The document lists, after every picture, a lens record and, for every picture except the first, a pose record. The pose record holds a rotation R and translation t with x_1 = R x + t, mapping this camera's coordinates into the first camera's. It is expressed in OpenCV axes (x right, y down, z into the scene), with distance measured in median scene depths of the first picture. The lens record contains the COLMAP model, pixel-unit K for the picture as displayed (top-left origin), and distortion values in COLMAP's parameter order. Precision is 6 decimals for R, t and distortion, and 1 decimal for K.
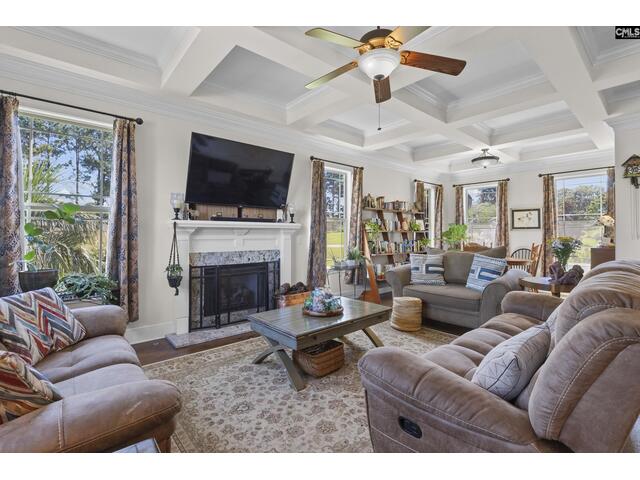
lens RADIAL K [[295.6, 0, 317.4], [0, 295.6, 237.6], [0, 0, 1]] dist [-0.004459, -0.000287]
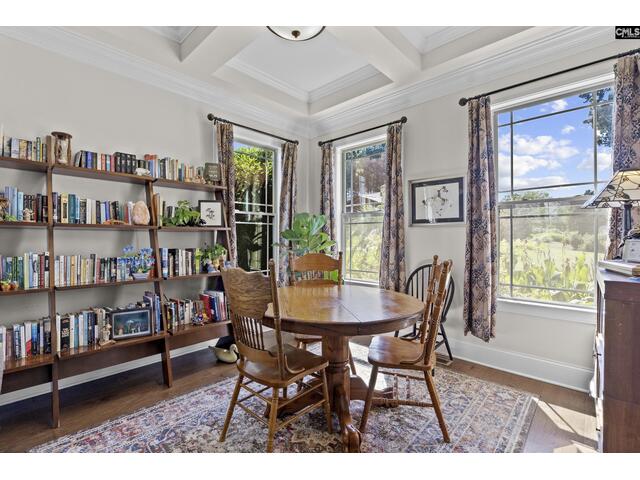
lens RADIAL K [[295.6, 0, 317.4], [0, 295.6, 237.6], [0, 0, 1]] dist [-0.004459, -0.000287]
pose [[0.994790, -0.000071, 0.101949, 0.672742], [0.001372, 0.999918, -0.012693, -0.001094], [-0.101940, 0.012767, 0.994709, 0.793952]]
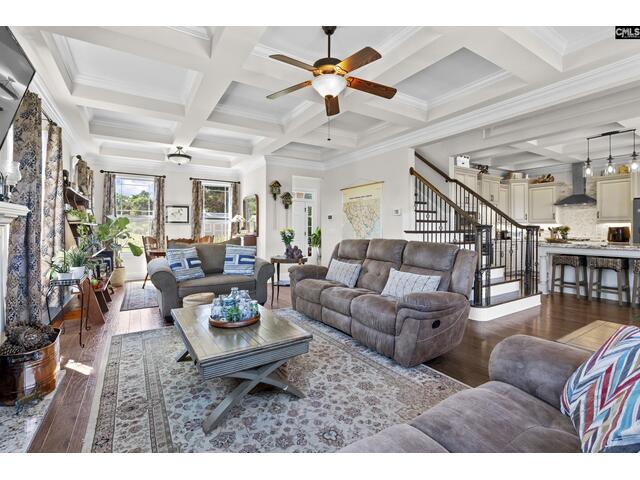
lens RADIAL K [[295.6, 0, 317.4], [0, 295.6, 237.6], [0, 0, 1]] dist [-0.004459, -0.000287]
pose [[0.151540, -0.033448, 0.987885, -0.486351], [0.014129, 0.999398, 0.031671, -0.002128], [-0.988350, 0.009158, 0.151921, 0.416916]]
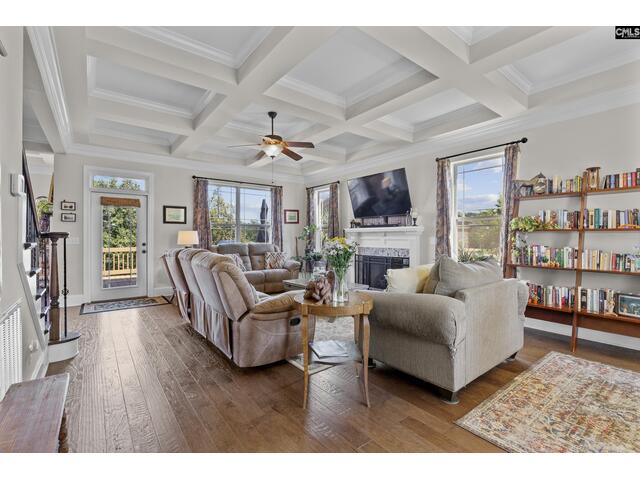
lens RADIAL K [[295.6, 0, 317.4], [0, 295.6, 237.6], [0, 0, 1]] dist [-0.004459, -0.000287]
pose [[-0.054592, 0.000594, -0.998509, 1.069388], [-0.013216, 0.999912, 0.001317, -0.000967], [0.998421, 0.013268, -0.054579, 0.683400]]
